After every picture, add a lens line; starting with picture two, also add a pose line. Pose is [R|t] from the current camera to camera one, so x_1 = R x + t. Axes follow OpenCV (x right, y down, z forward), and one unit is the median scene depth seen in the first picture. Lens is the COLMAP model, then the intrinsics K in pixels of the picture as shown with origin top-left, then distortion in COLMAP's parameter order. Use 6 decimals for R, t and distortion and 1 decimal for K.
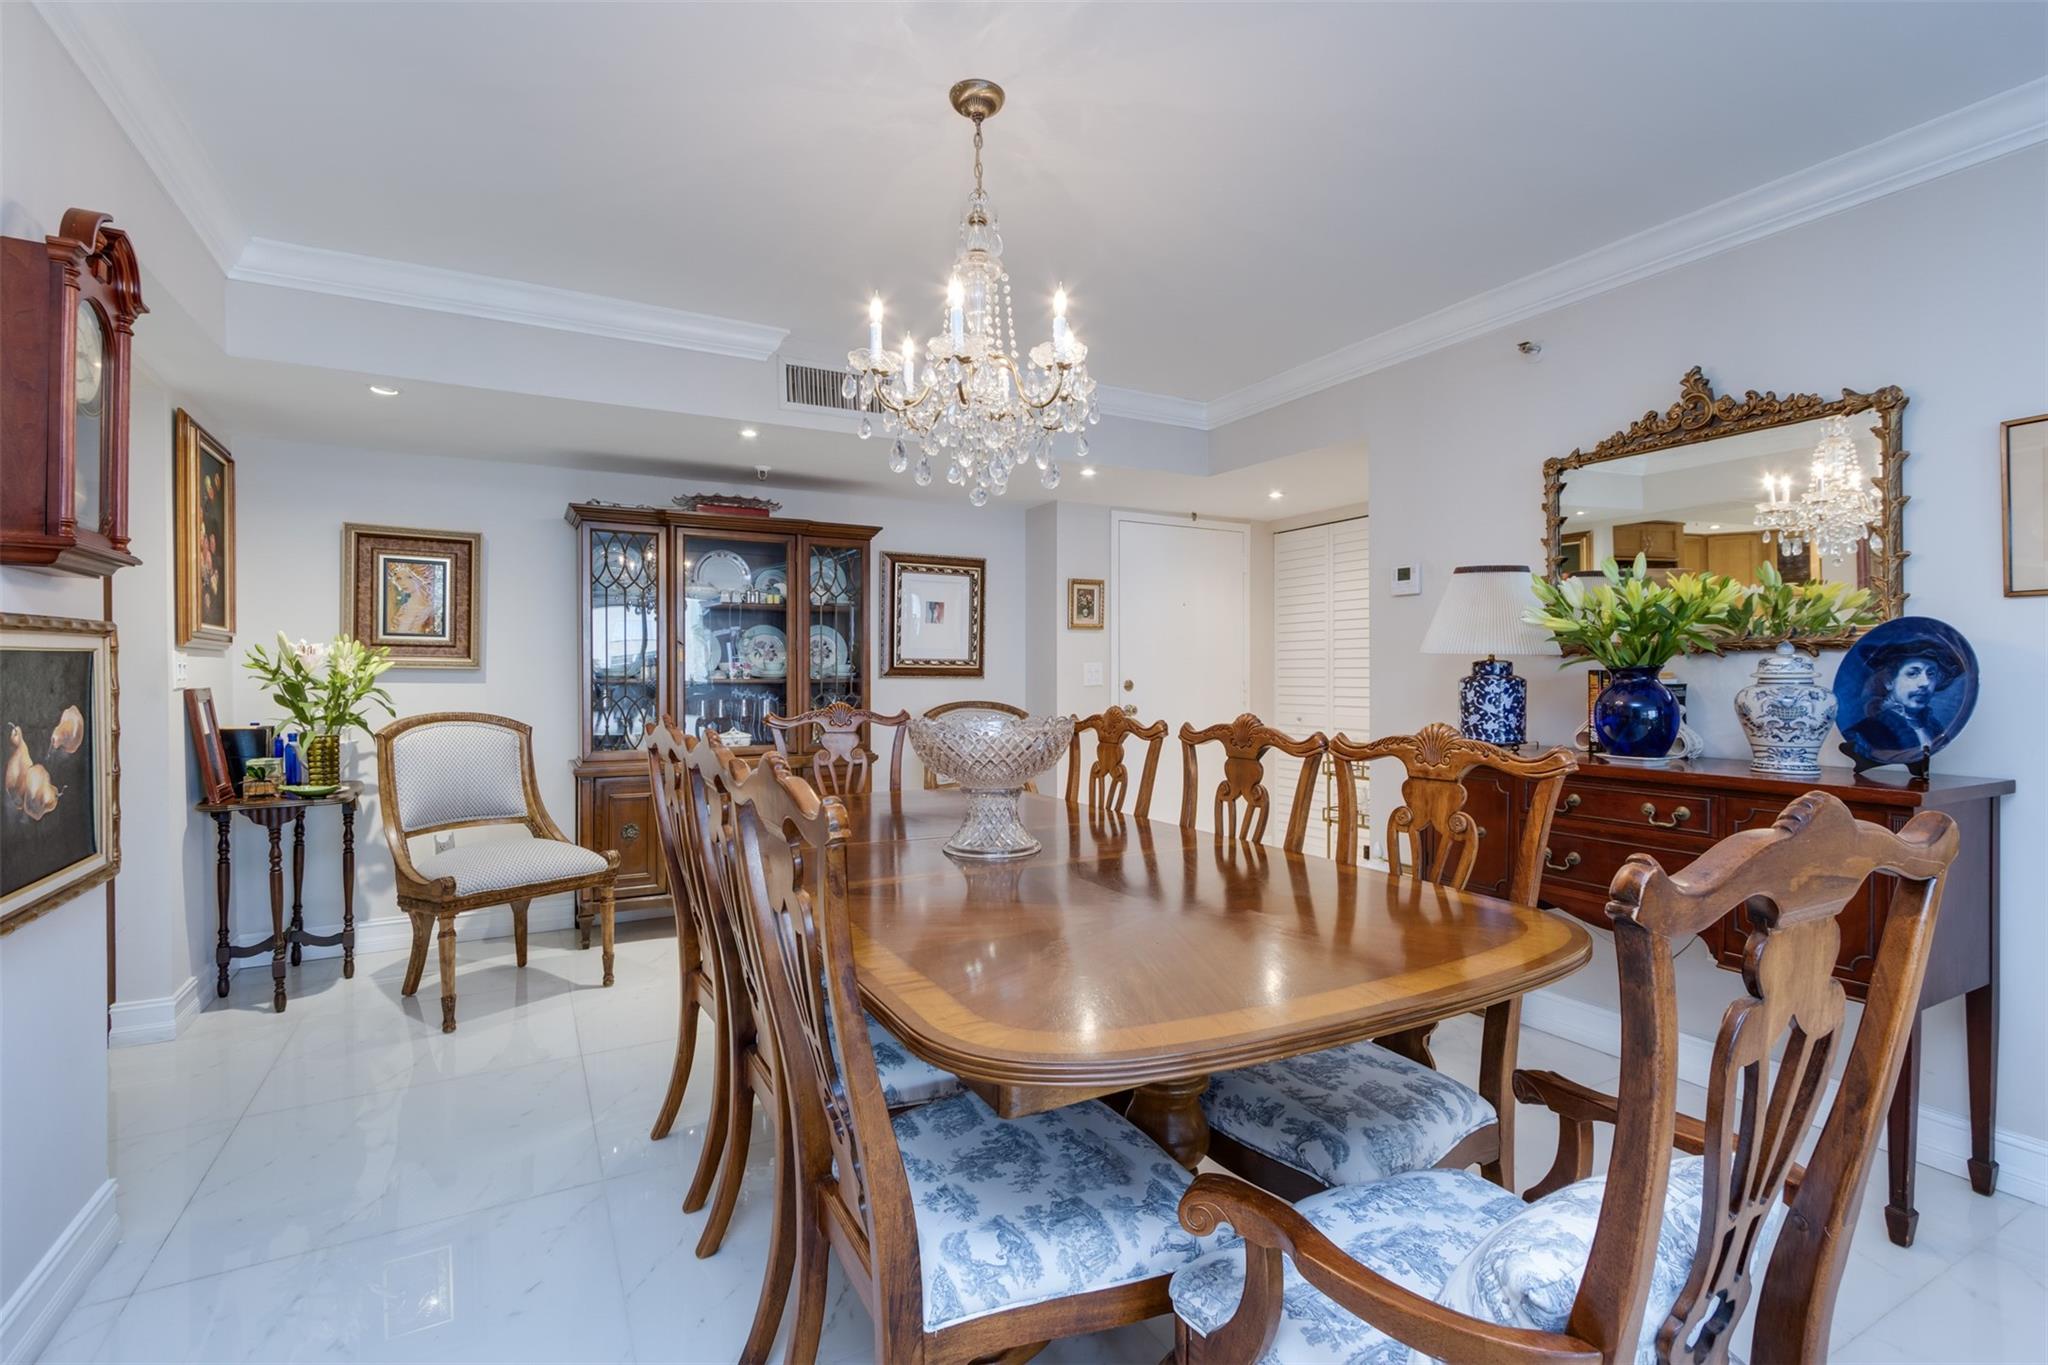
lens RADIAL K [[937.8, 0, 1027.9], [0, 937.8, 676.9], [0, 0, 1]] dist [0.001704, -0.001464]
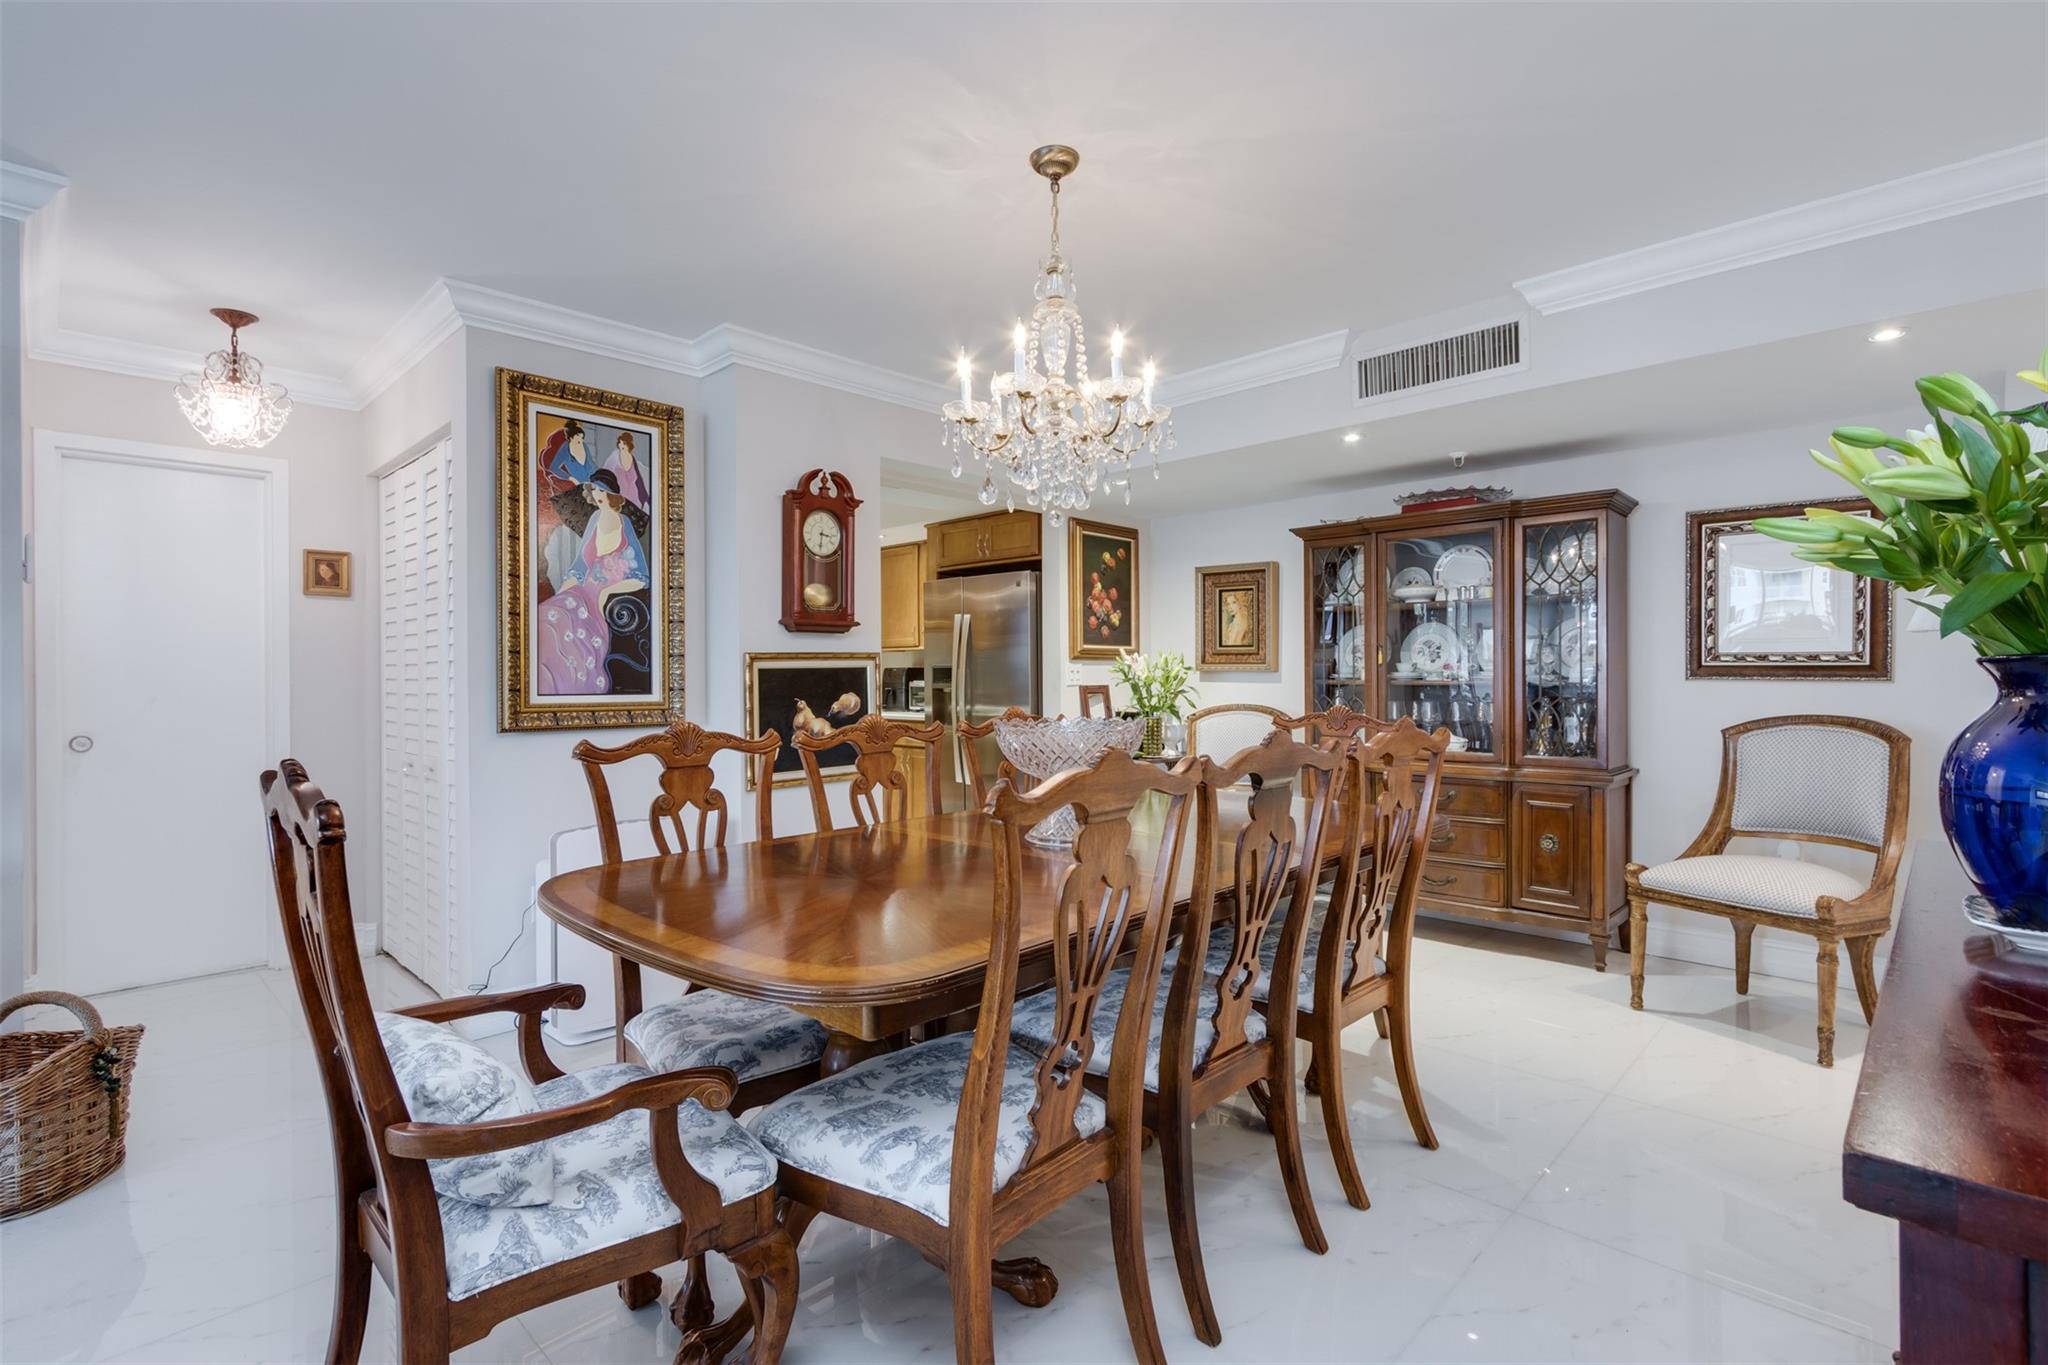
lens RADIAL K [[939.7, 0, 1011.1], [0, 939.7, 675.3], [0, 0, 1]] dist [0.002493, 0.000705]
pose [[0.291706, -0.002115, -0.956506, 0.562860], [0.000926, 0.999998, -0.001929, -0.002126], [0.956508, -0.000323, 0.291708, 0.353082]]
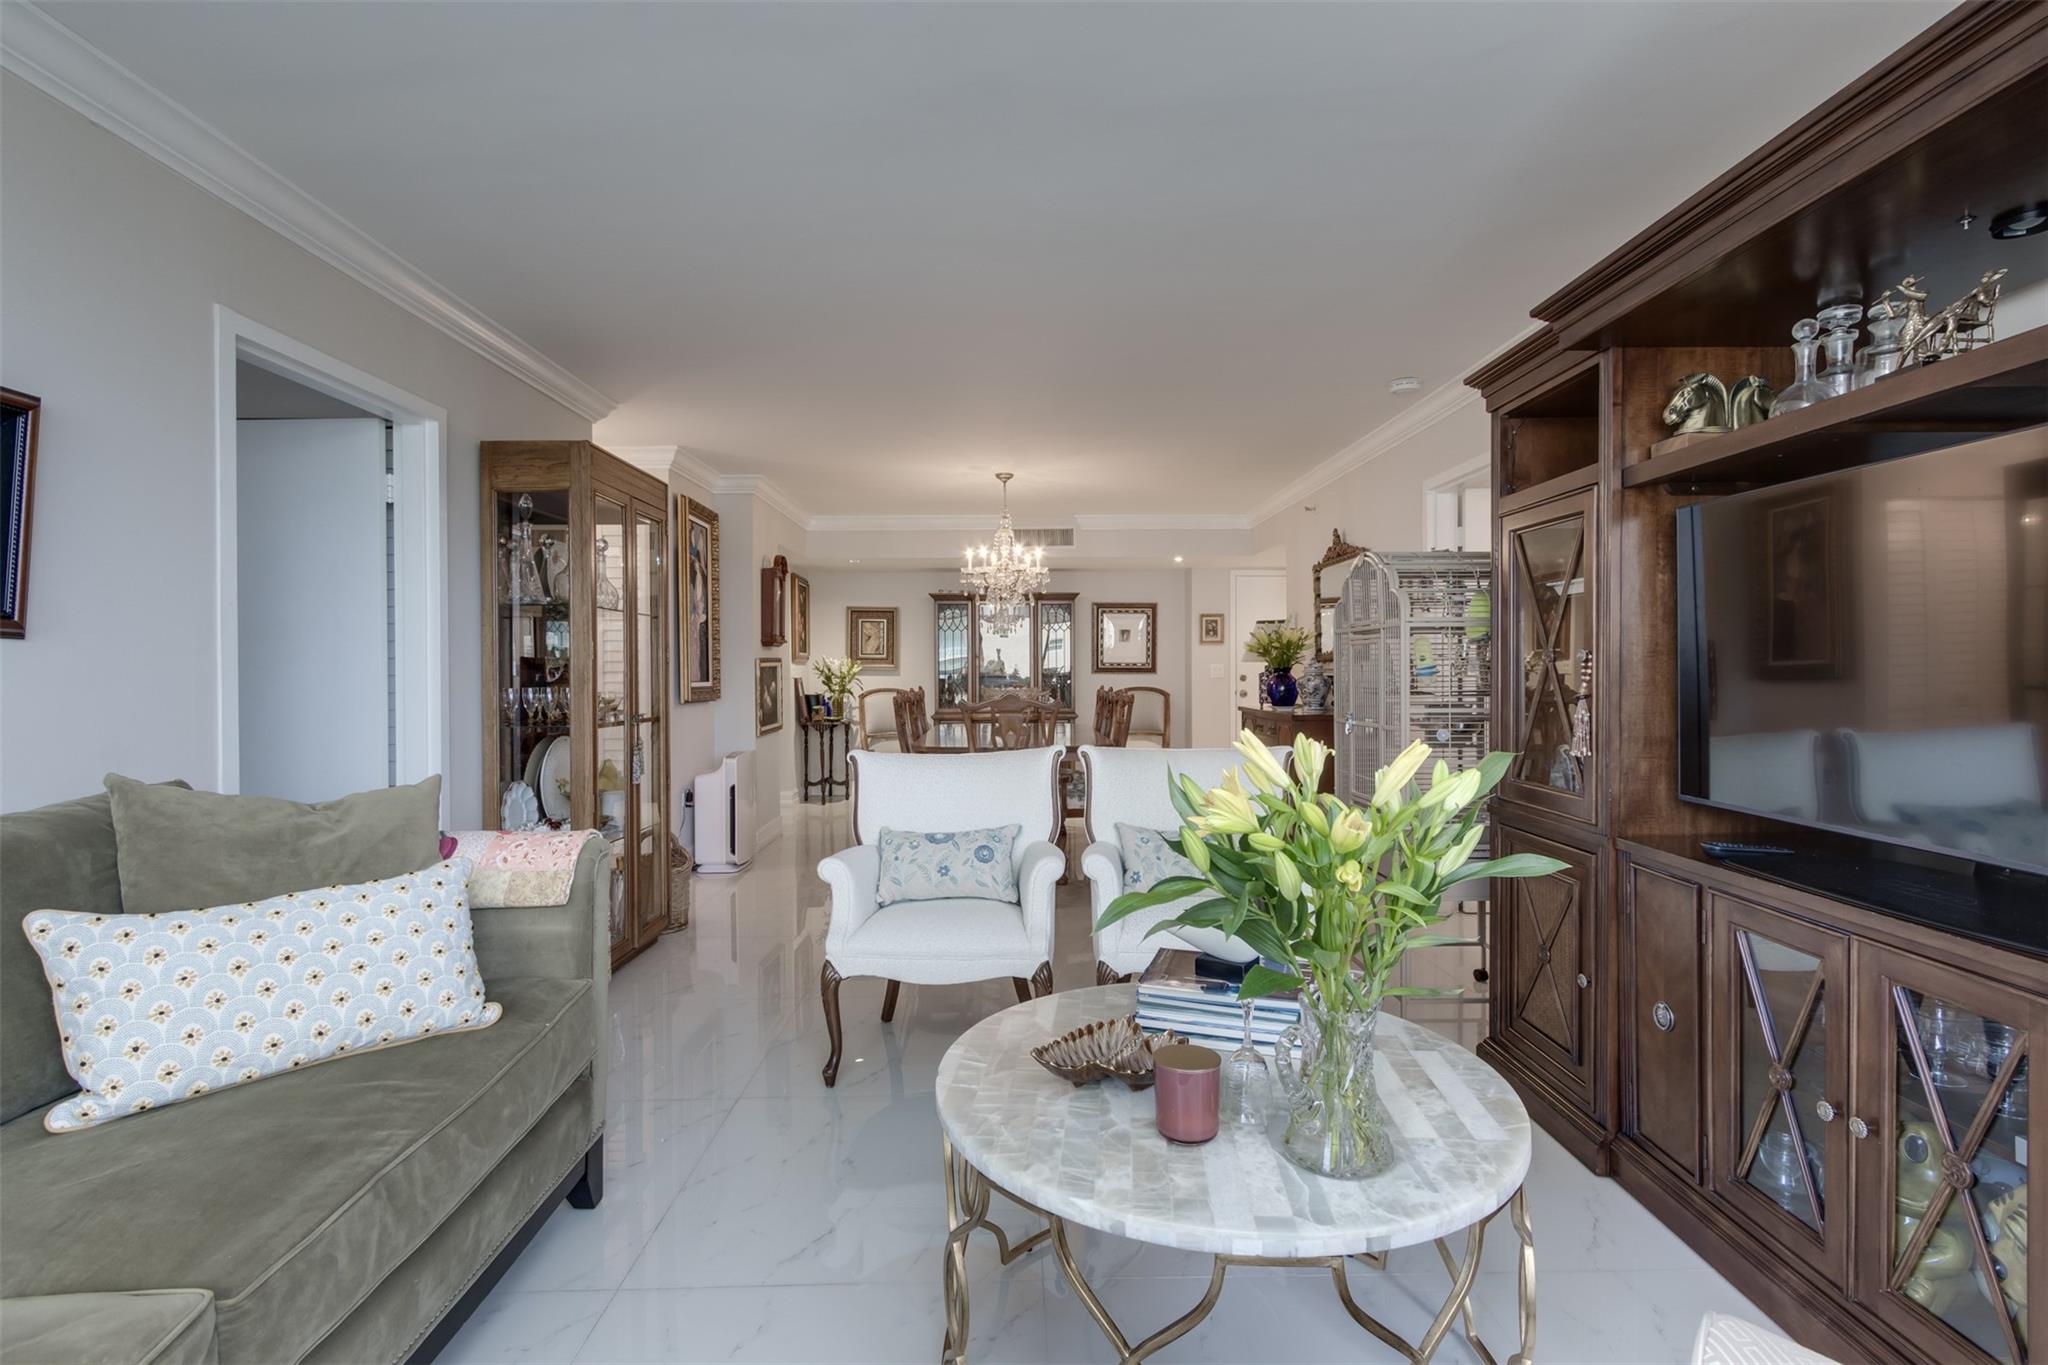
lens RADIAL K [[939.7, 0, 1011.1], [0, 939.7, 675.3], [0, 0, 1]] dist [0.002493, 0.000705]
pose [[0.879041, 0.000212, -0.476746, 0.766588], [0.001261, 0.999995, 0.002770, -0.000855], [0.476745, -0.003036, 0.879037, -0.883585]]
